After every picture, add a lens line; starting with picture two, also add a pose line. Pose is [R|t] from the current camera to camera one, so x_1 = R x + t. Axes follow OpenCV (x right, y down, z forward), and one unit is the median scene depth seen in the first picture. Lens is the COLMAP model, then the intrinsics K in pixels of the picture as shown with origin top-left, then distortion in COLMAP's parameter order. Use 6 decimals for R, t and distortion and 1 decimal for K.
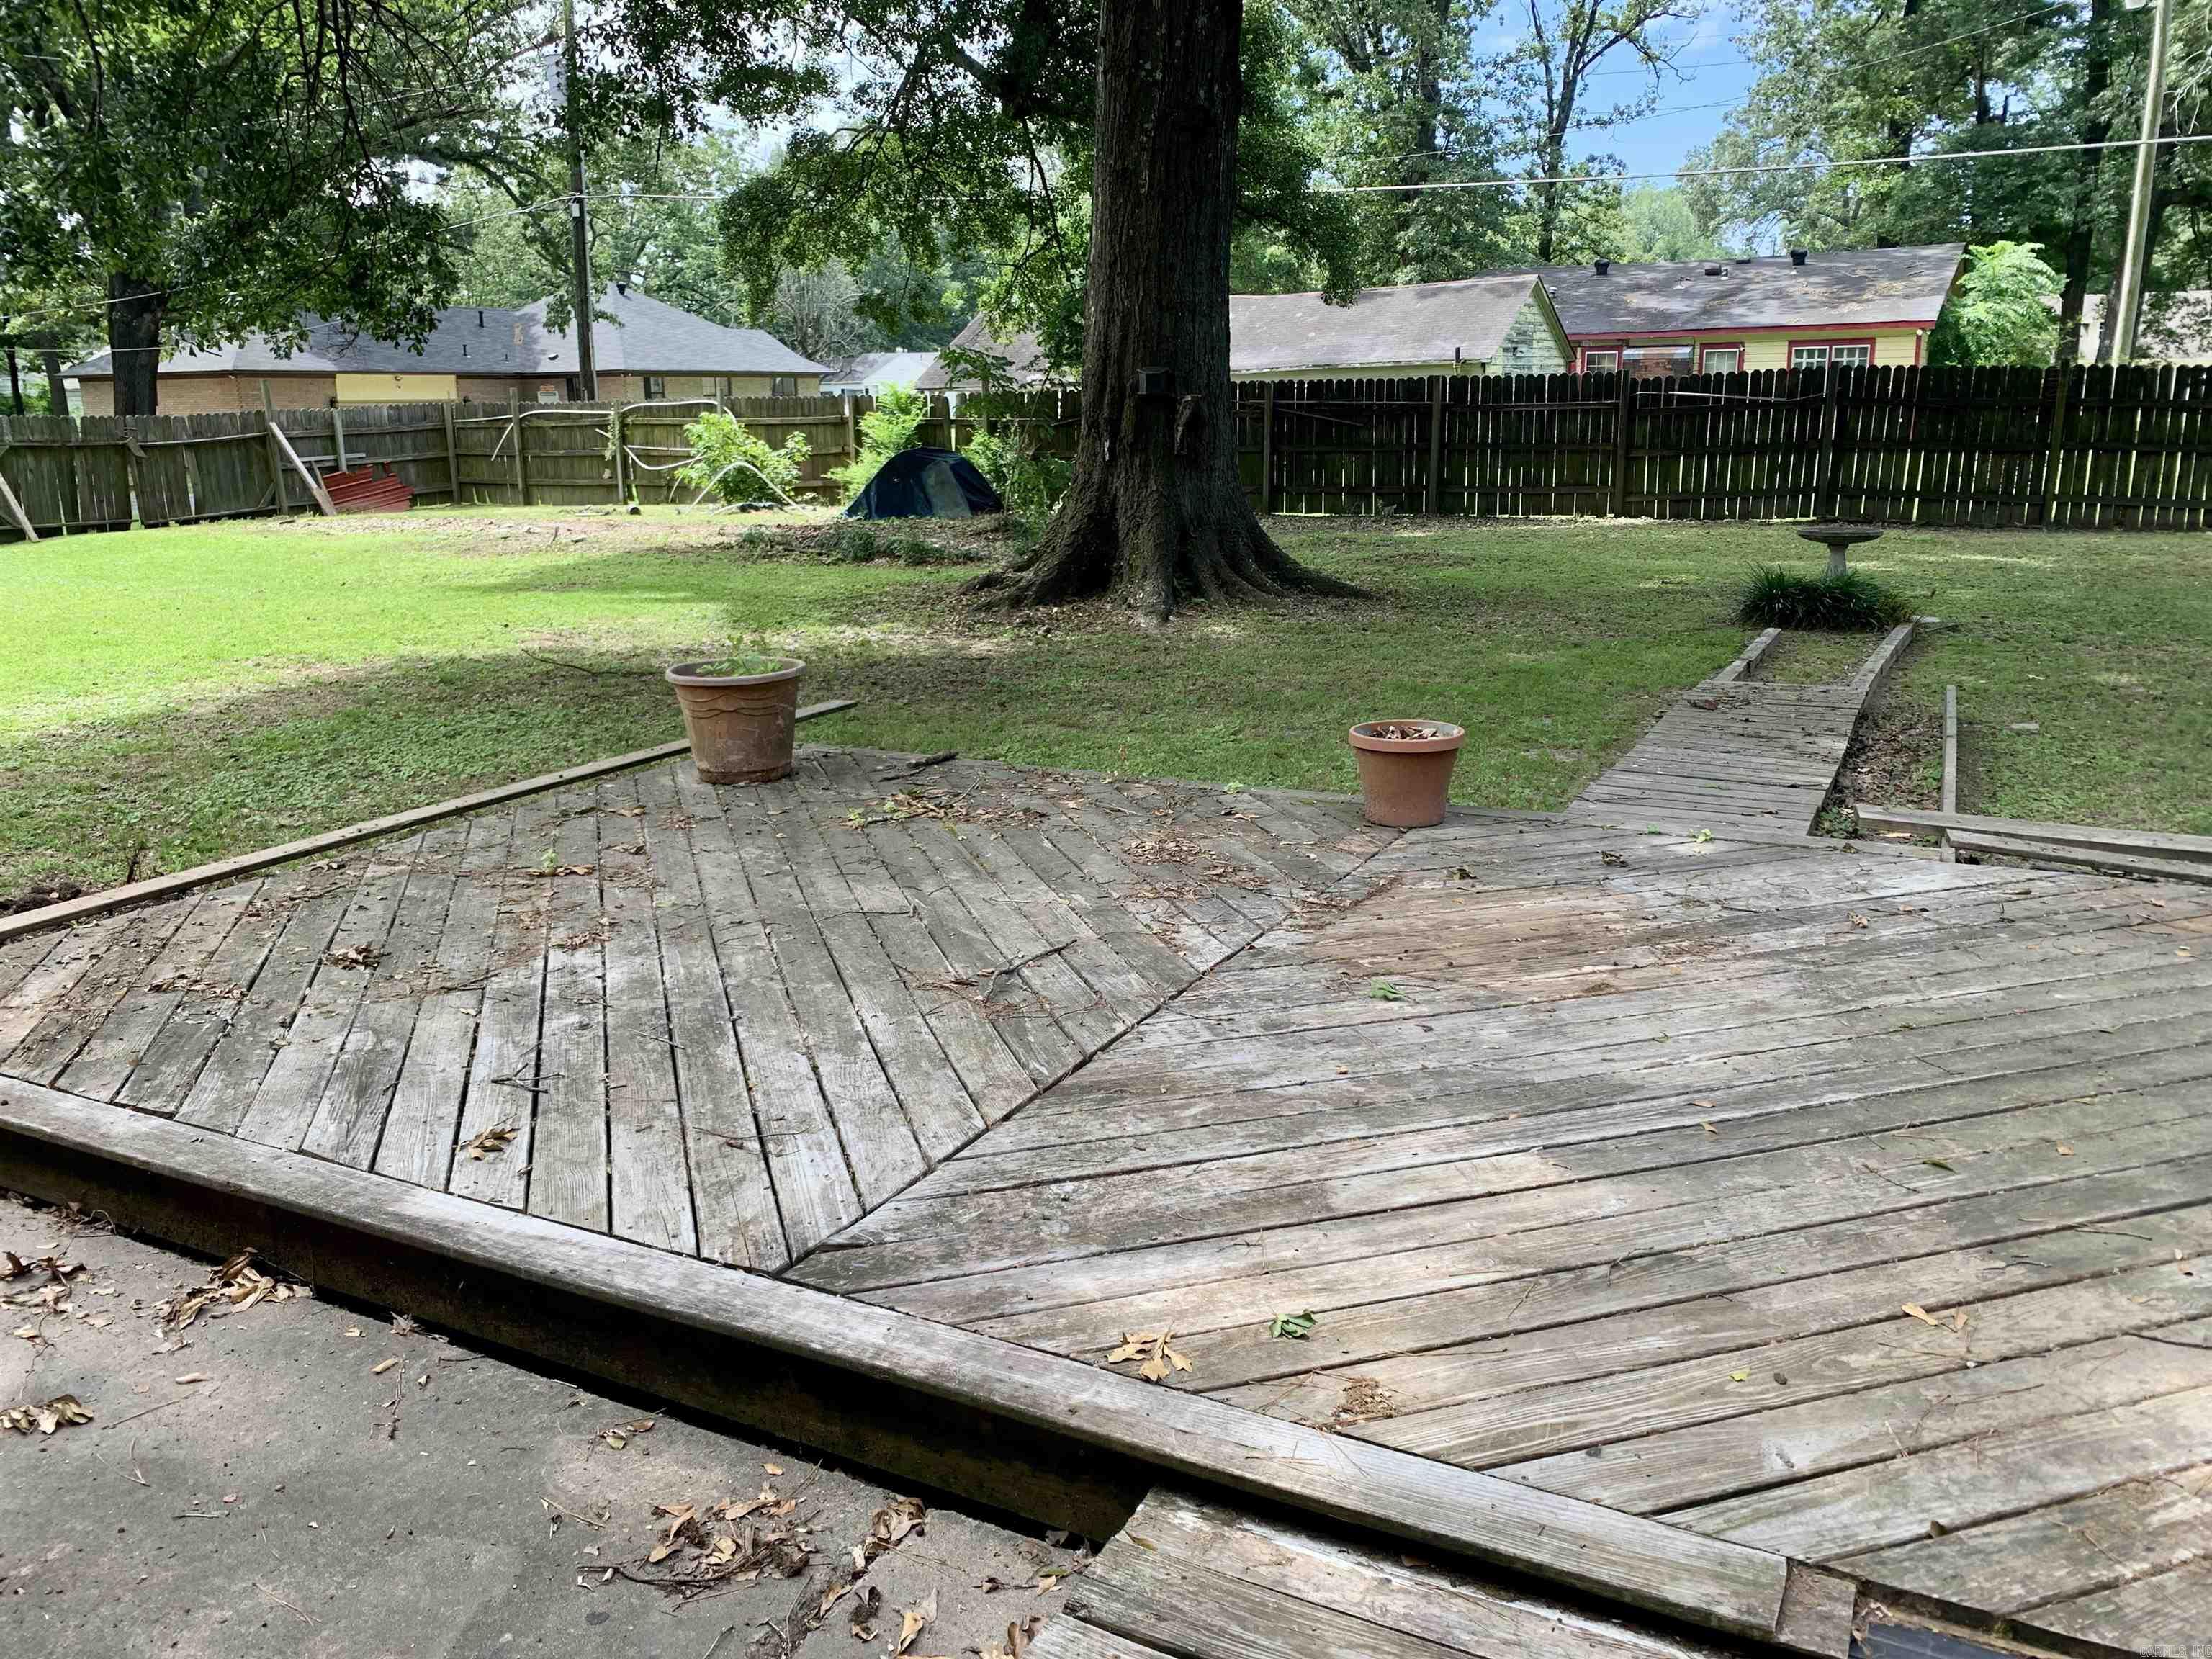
lens RADIAL K [[1688.2, 0, 1095.8], [0, 1688.2, 822.5], [0, 0, 1]] dist [0.027857, -0.041838]
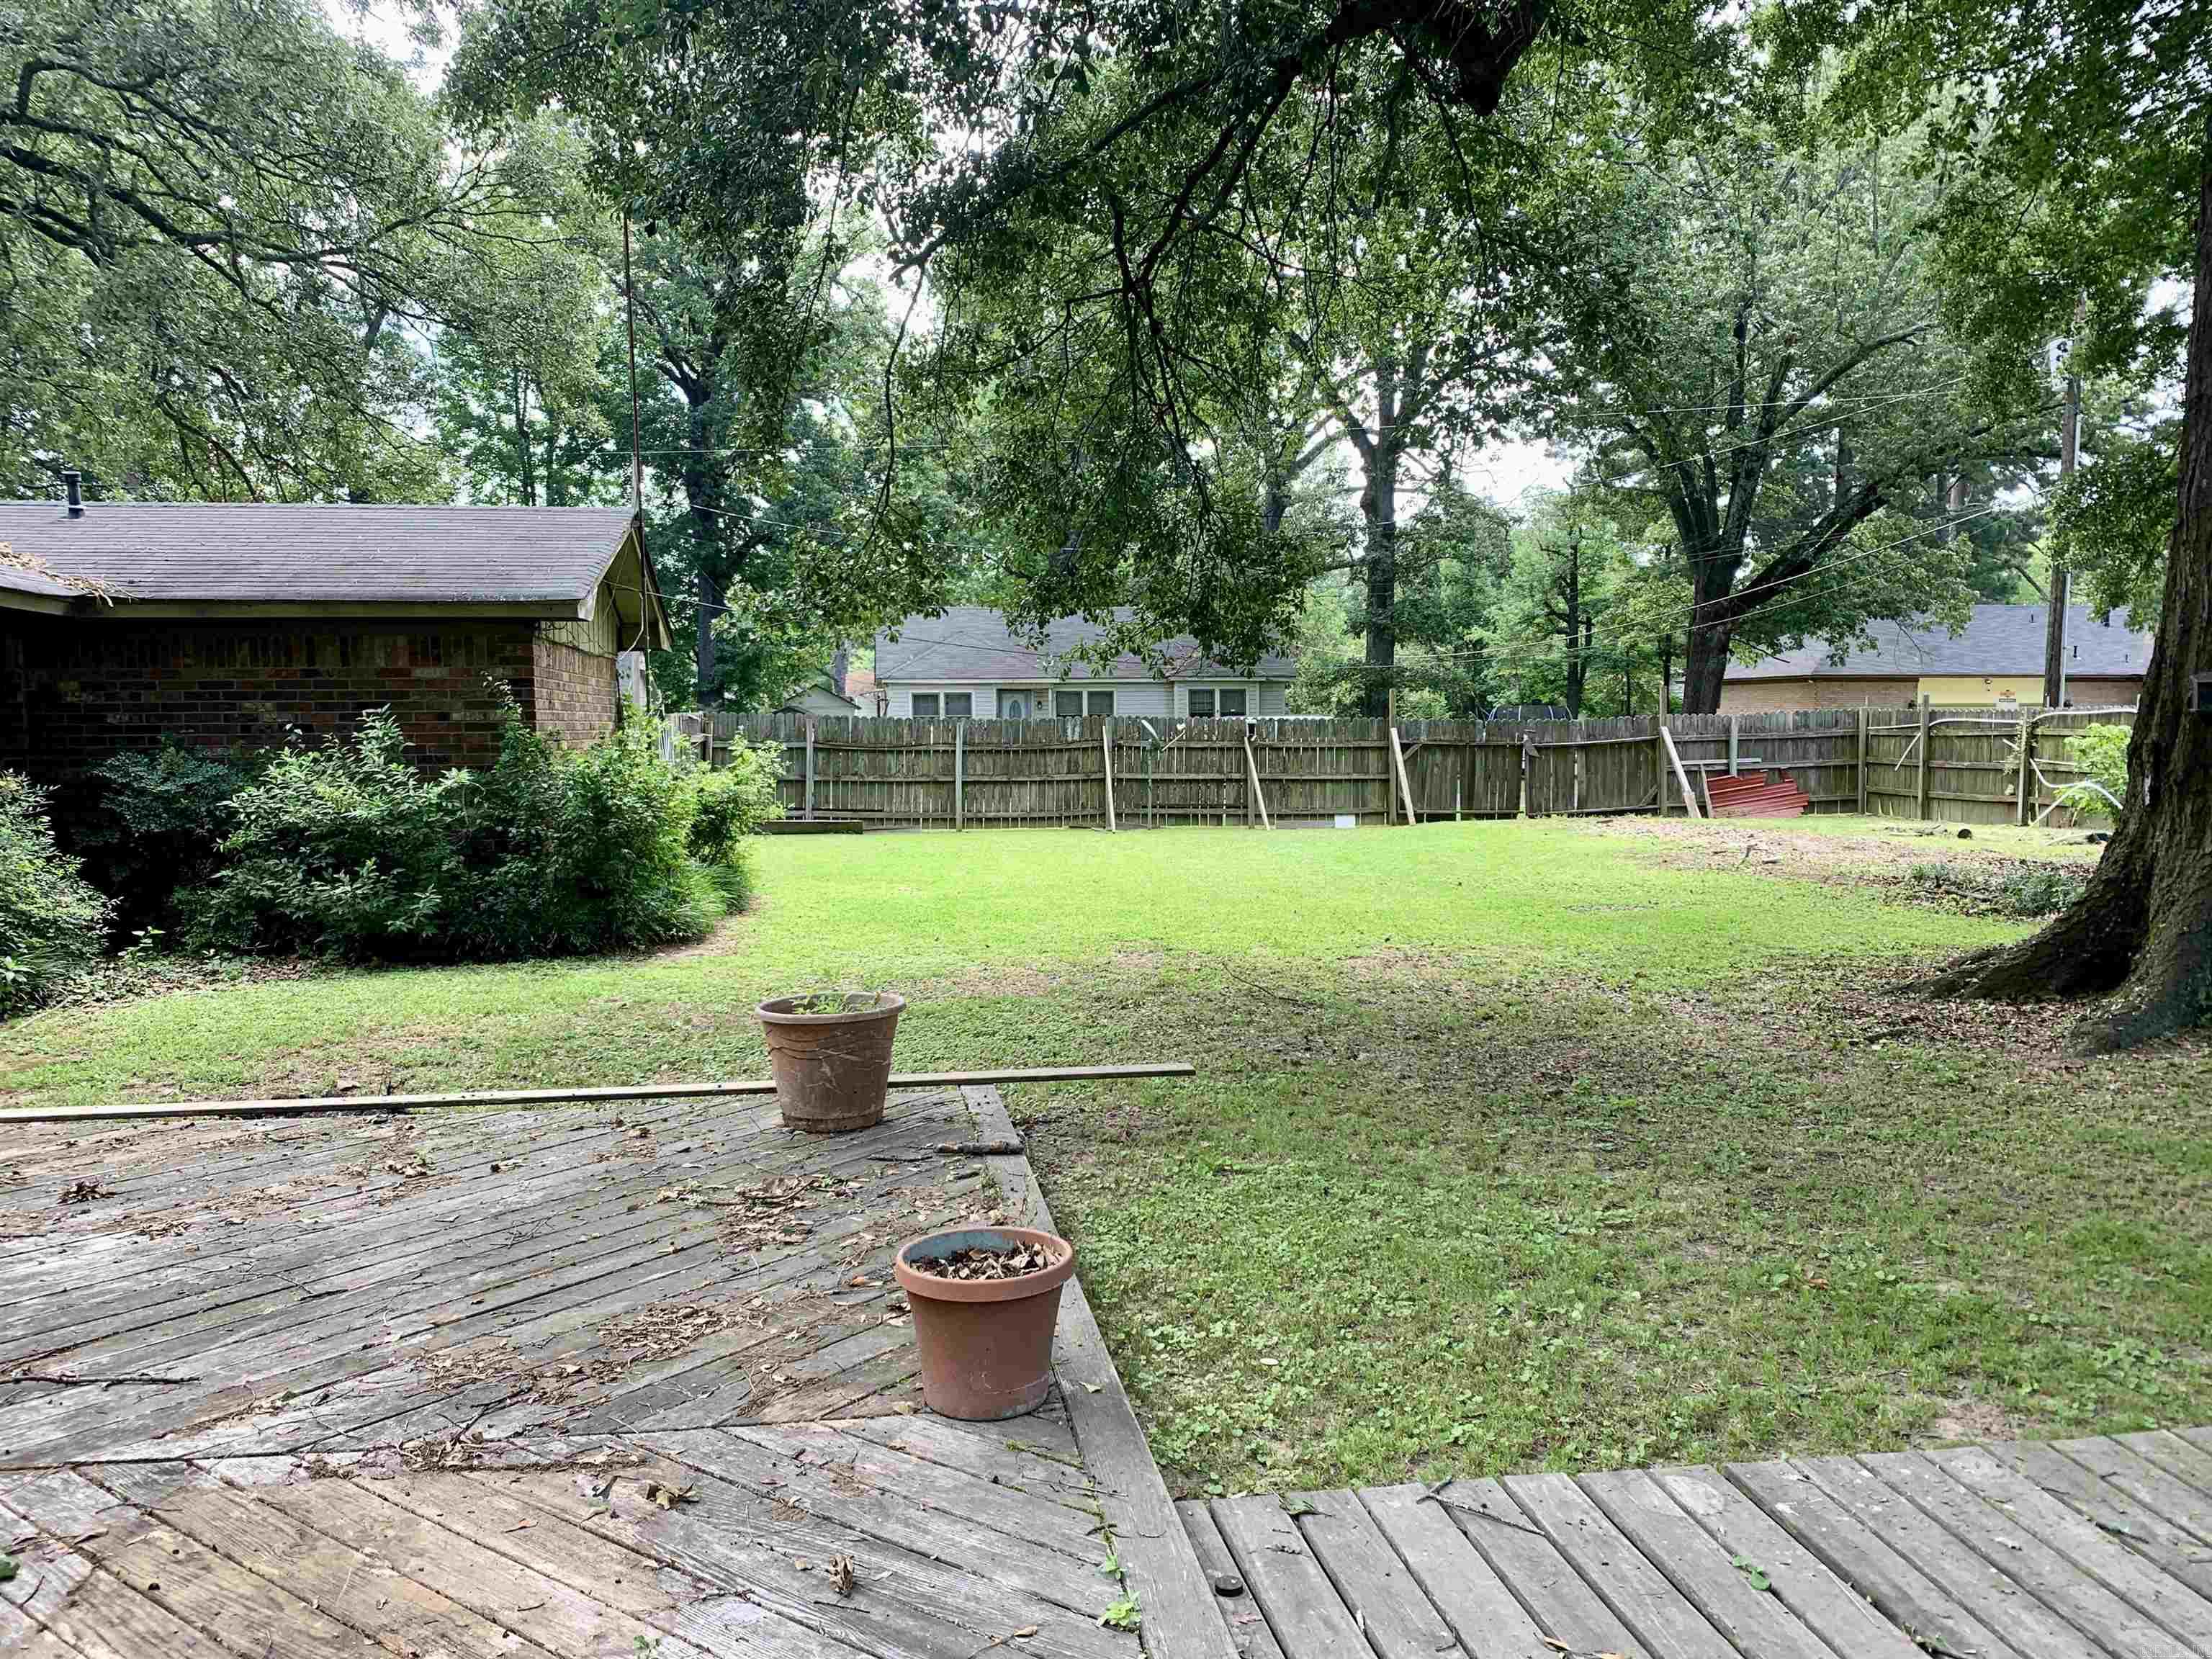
lens RADIAL K [[1688.2, 0, 1096.1], [0, 1688.2, 832.3], [0, 0, 1]] dist [0.027857, -0.041838]
pose [[0.604219, 0.066909, -0.794004, 0.127529], [-0.197661, 0.977908, -0.068009, -0.031759], [0.771913, 0.198036, 0.604096, 0.110860]]
